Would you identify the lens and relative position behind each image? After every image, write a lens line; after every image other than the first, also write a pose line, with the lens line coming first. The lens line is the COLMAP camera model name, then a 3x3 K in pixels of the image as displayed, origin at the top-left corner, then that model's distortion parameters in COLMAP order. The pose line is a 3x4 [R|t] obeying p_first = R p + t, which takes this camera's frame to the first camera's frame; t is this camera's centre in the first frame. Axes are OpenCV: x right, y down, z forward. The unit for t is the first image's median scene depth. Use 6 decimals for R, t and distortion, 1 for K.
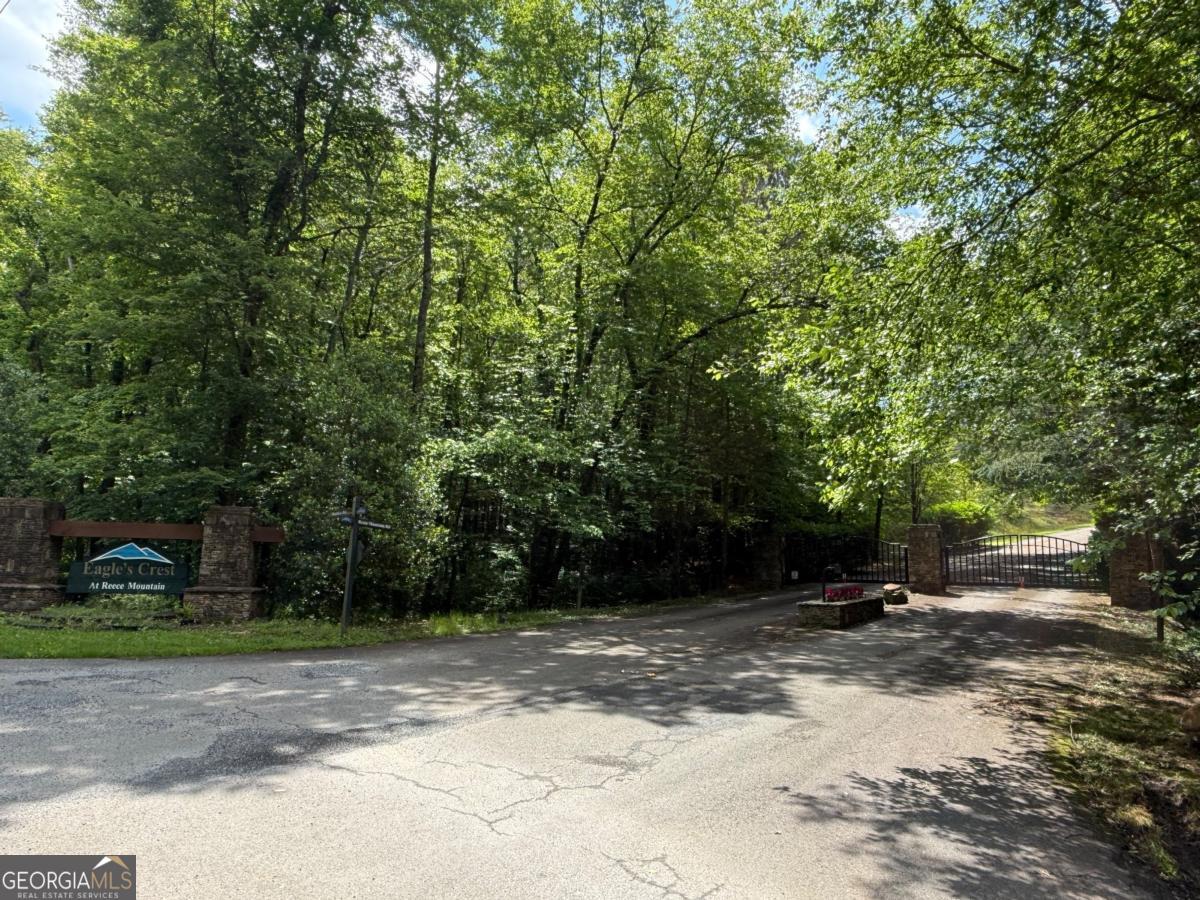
lens RADIAL K [[781.1, 0, 599.7], [0, 781.1, 443.6], [0, 0, 1]] dist [0.017511, -0.003503]
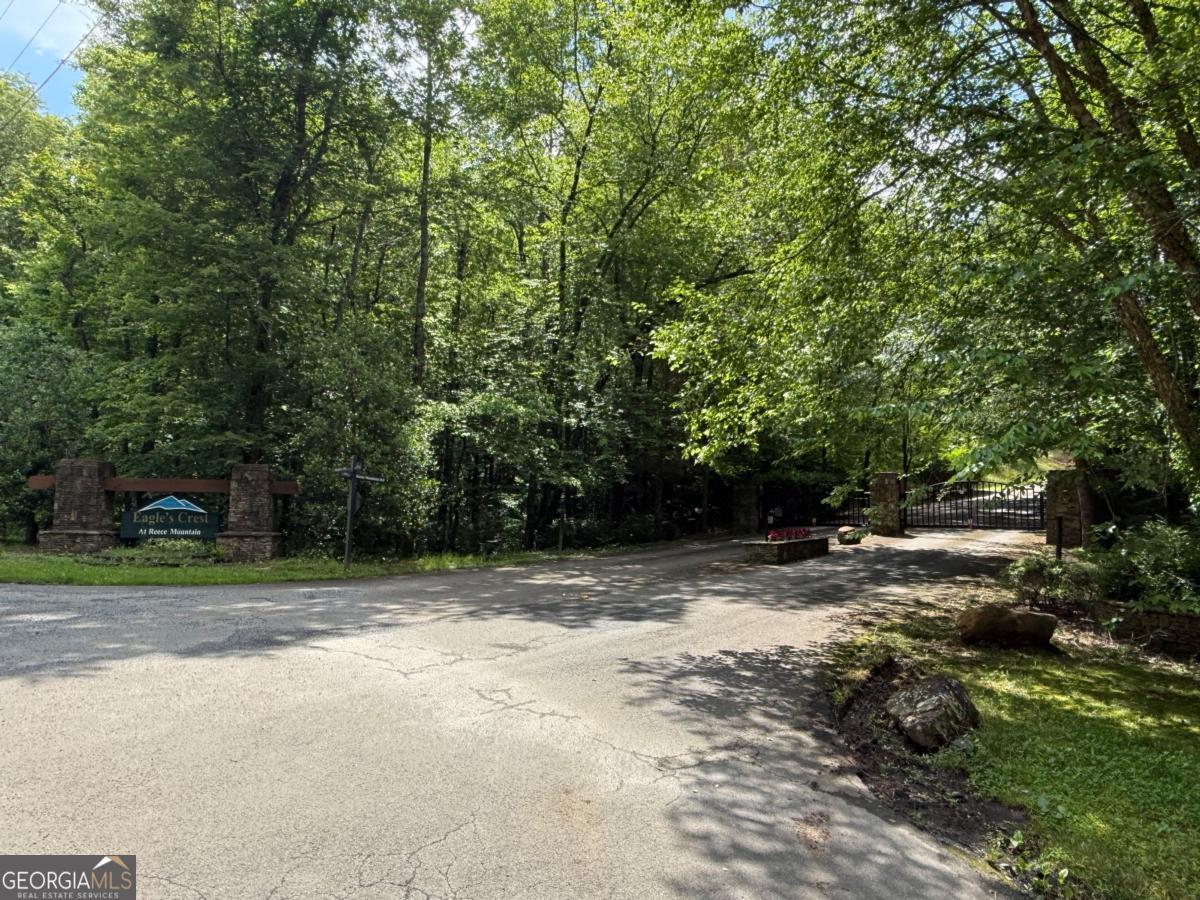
lens RADIAL K [[781.1, 0, 599.7], [0, 781.1, 443.6], [0, 0, 1]] dist [0.017511, -0.003503]
pose [[0.999246, -0.012279, -0.036838, 0.088623], [0.014571, 0.997933, 0.062584, -0.015937], [0.035994, -0.063073, 0.997360, -0.143271]]
